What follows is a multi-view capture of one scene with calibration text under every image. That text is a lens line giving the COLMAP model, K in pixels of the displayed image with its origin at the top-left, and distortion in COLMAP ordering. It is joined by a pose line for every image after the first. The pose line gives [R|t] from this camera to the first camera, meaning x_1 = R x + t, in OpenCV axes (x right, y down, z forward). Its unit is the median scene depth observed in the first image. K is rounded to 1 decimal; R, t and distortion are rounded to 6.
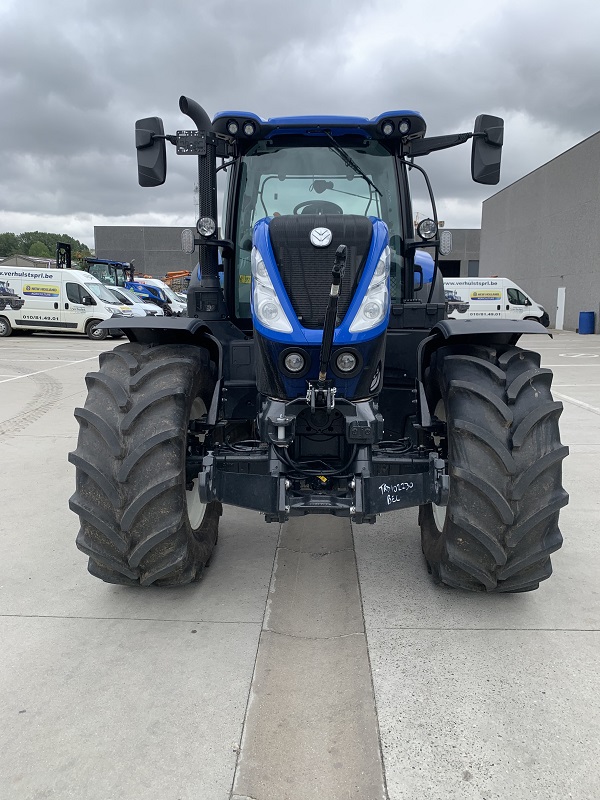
lens RADIAL K [[624.0, 0, 300.0], [0, 624.0, 400.0], [0, 0, 1]] dist [0.002106, -0.005432]
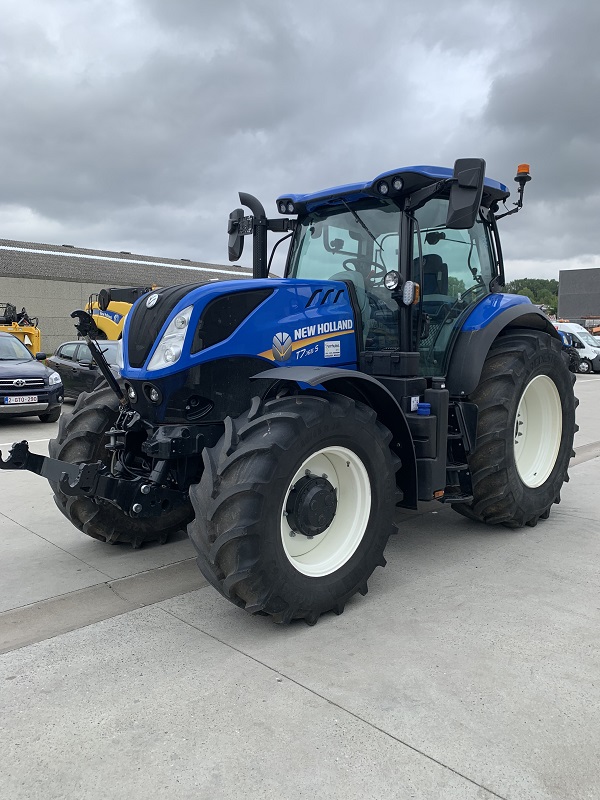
lens RADIAL K [[624.0, 0, 300.0], [0, 624.0, 400.0], [0, 0, 1]] dist [0.002106, -0.005432]
pose [[0.727339, 0.066844, -0.683015, 0.803899], [-0.113402, 0.993270, -0.023553, -0.035378], [0.676844, 0.094586, 0.730024, 0.162526]]
